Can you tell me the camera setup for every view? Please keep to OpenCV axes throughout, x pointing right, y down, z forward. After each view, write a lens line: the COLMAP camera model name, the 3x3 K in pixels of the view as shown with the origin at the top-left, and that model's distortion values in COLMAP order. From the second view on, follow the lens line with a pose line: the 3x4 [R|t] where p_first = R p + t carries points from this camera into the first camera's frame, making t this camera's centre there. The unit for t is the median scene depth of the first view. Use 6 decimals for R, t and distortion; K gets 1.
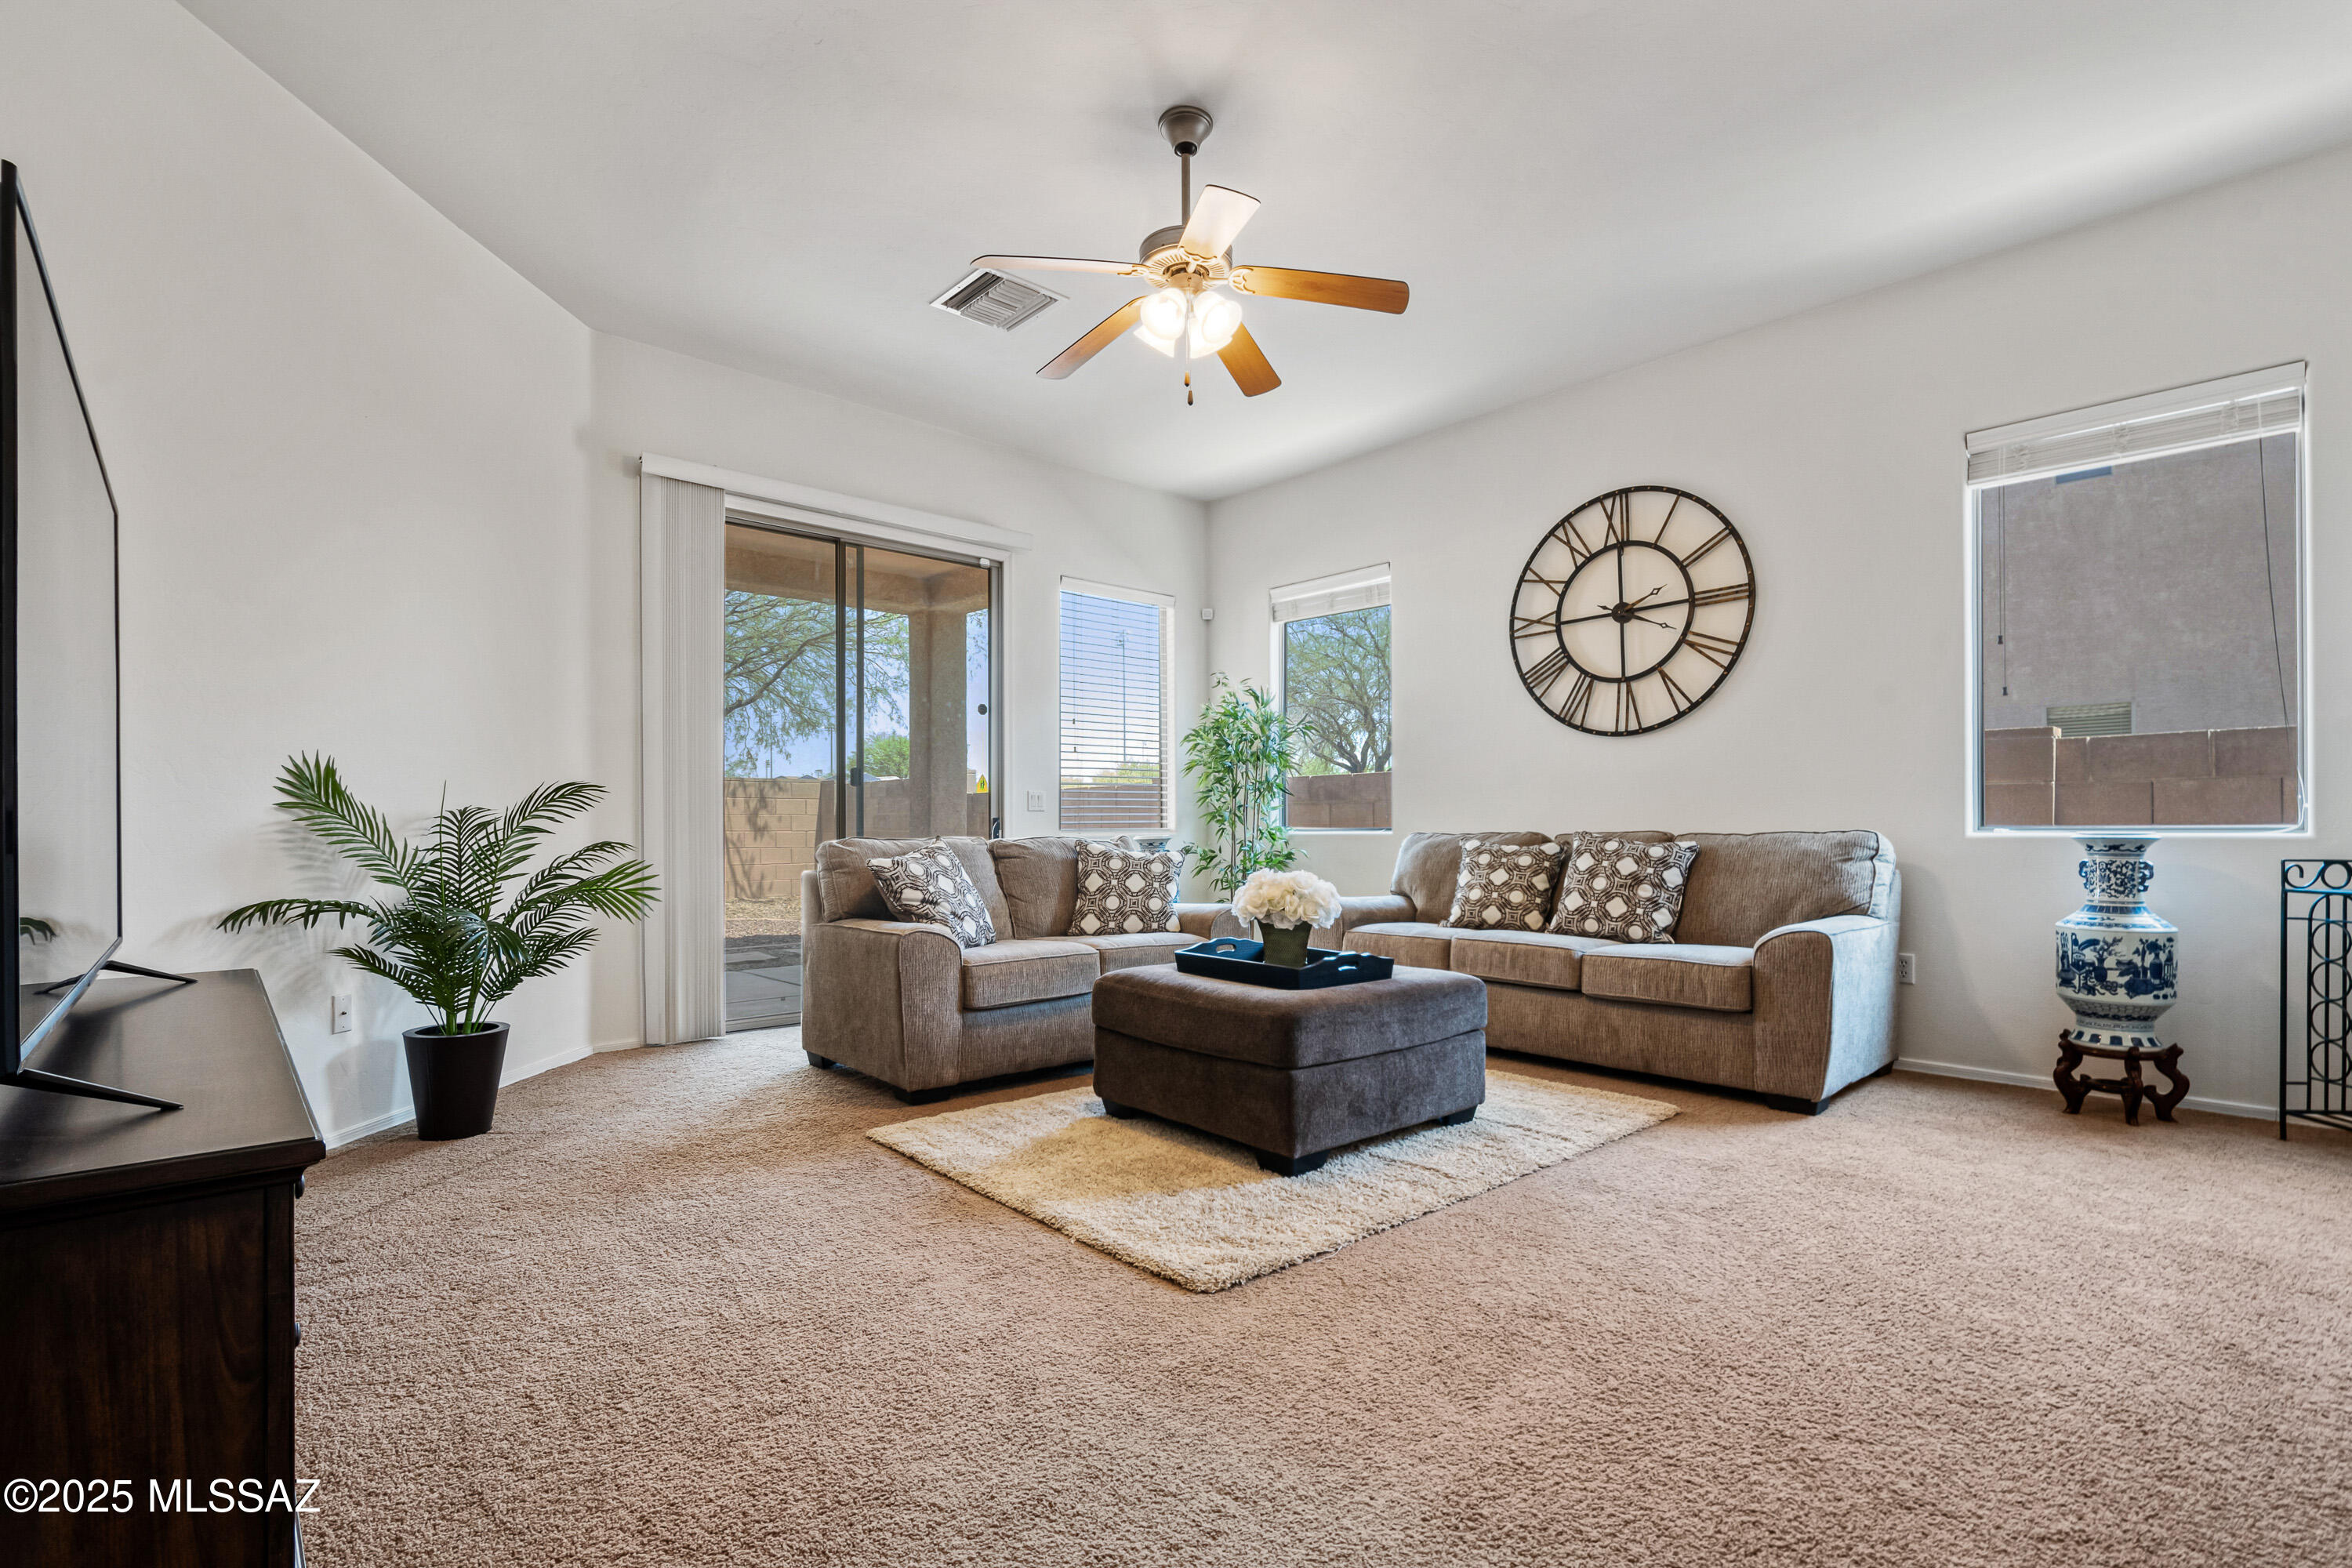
lens RADIAL K [[1079.6, 0, 1169.6], [0, 1079.6, 824.6], [0, 0, 1]] dist [-0.001865, -0.000157]
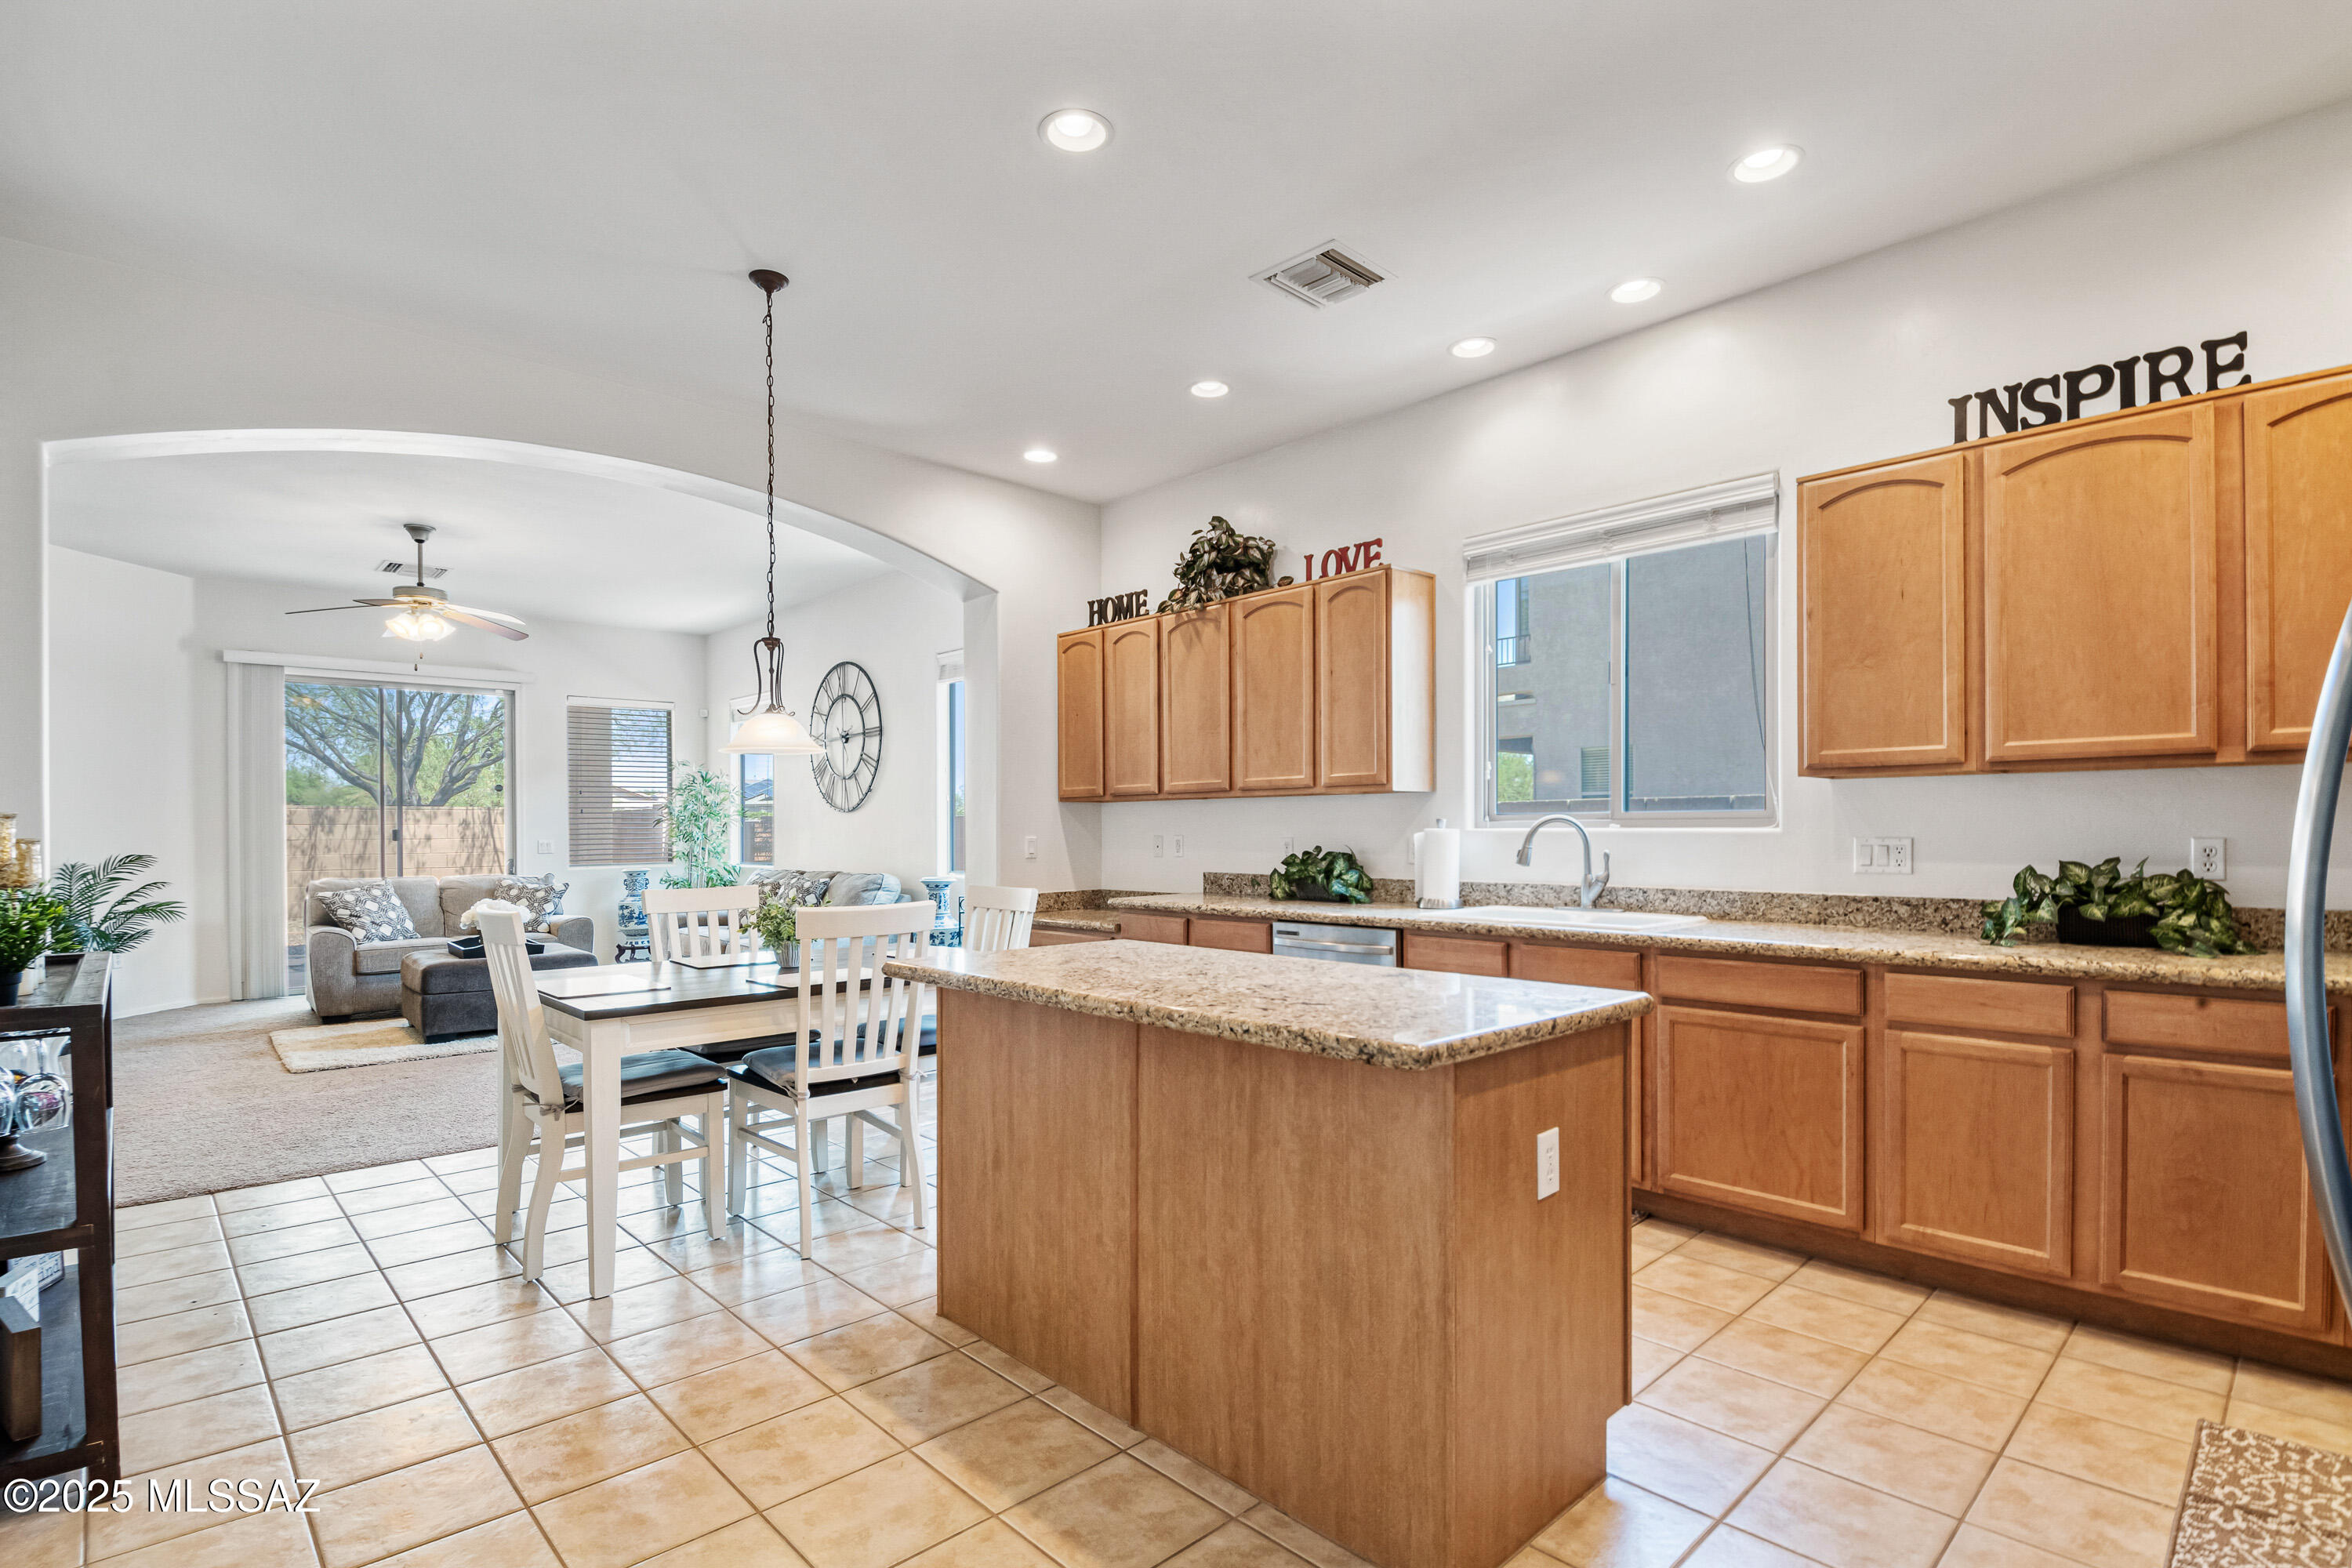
lens RADIAL K [[1129.8, 0, 1174.1], [0, 1129.8, 830.4], [0, 0, 1]] dist [0.019801, -0.023171]
pose [[0.999959, -0.003533, 0.008380, 0.931943], [0.003496, 0.999984, 0.004472, -0.062009], [-0.008395, -0.004442, 0.999955, -0.749134]]
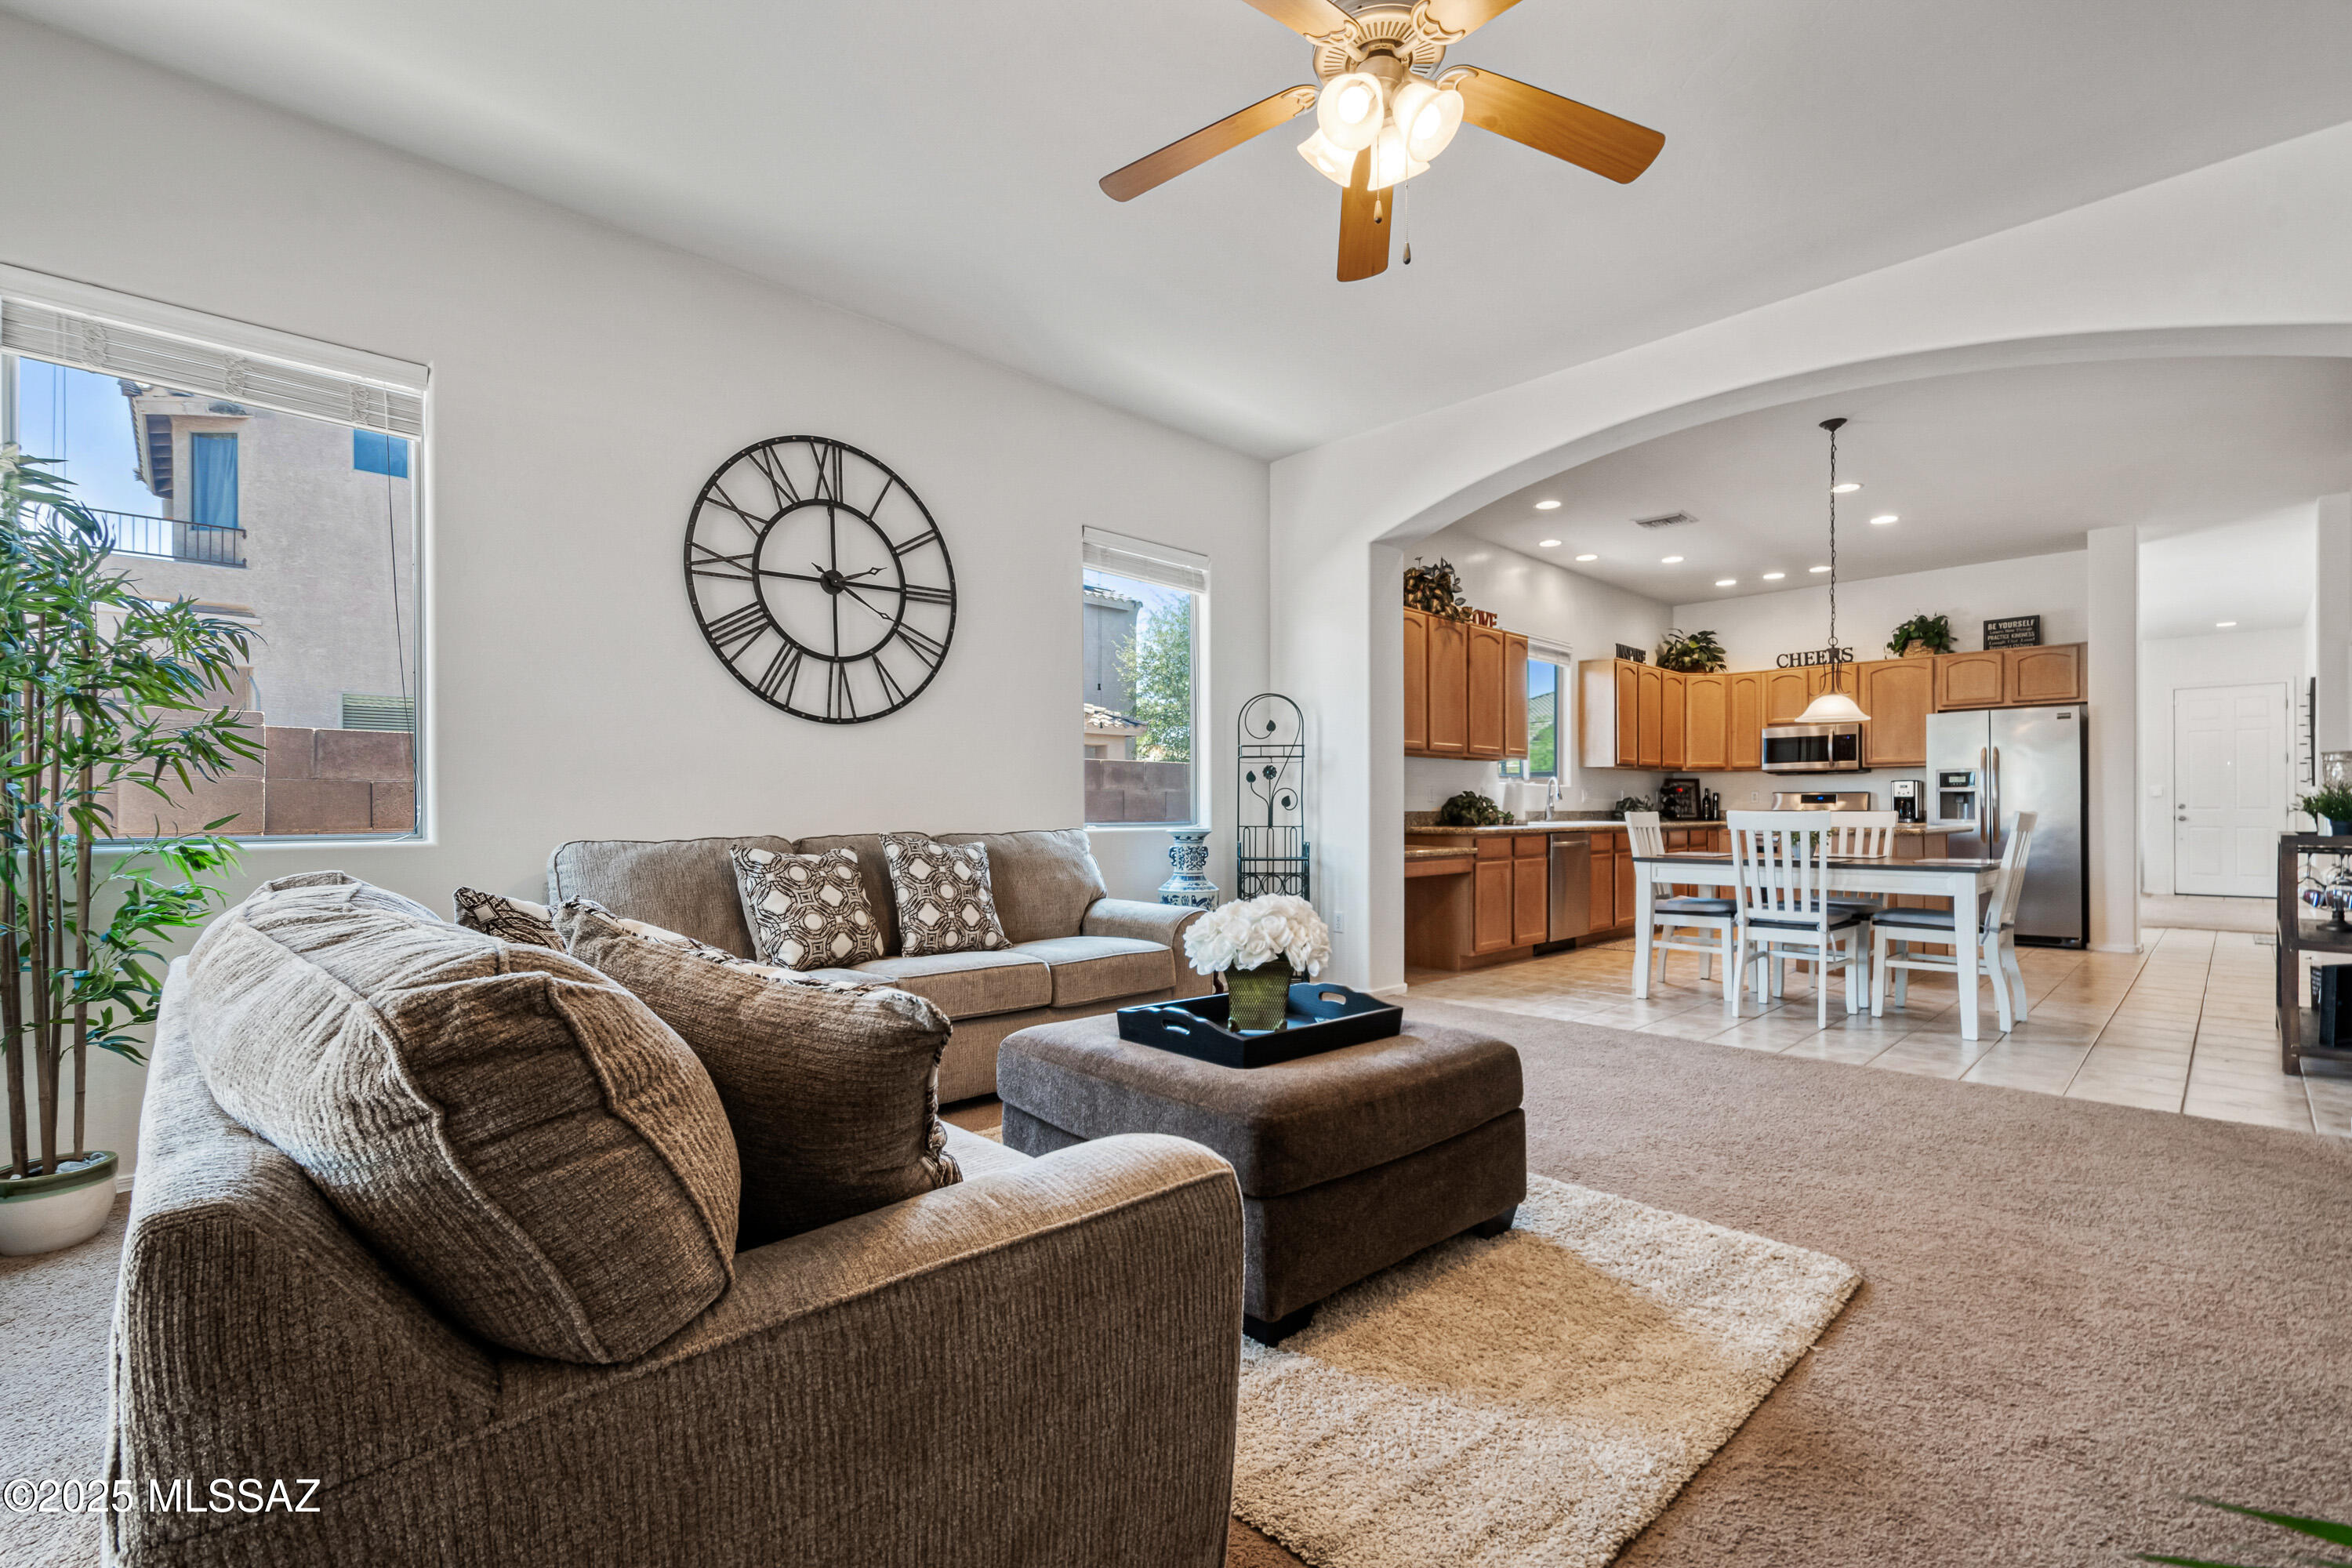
lens RADIAL K [[1025.1, 0, 1185.3], [0, 1025.1, 816.4], [0, 0, 1]] dist [0.002607, -0.000067]
pose [[-0.030261, -0.006995, 0.999518, -0.428969], [-0.002242, 0.999973, 0.006930, -0.013808], [-0.999540, -0.002032, -0.030276, 0.759598]]
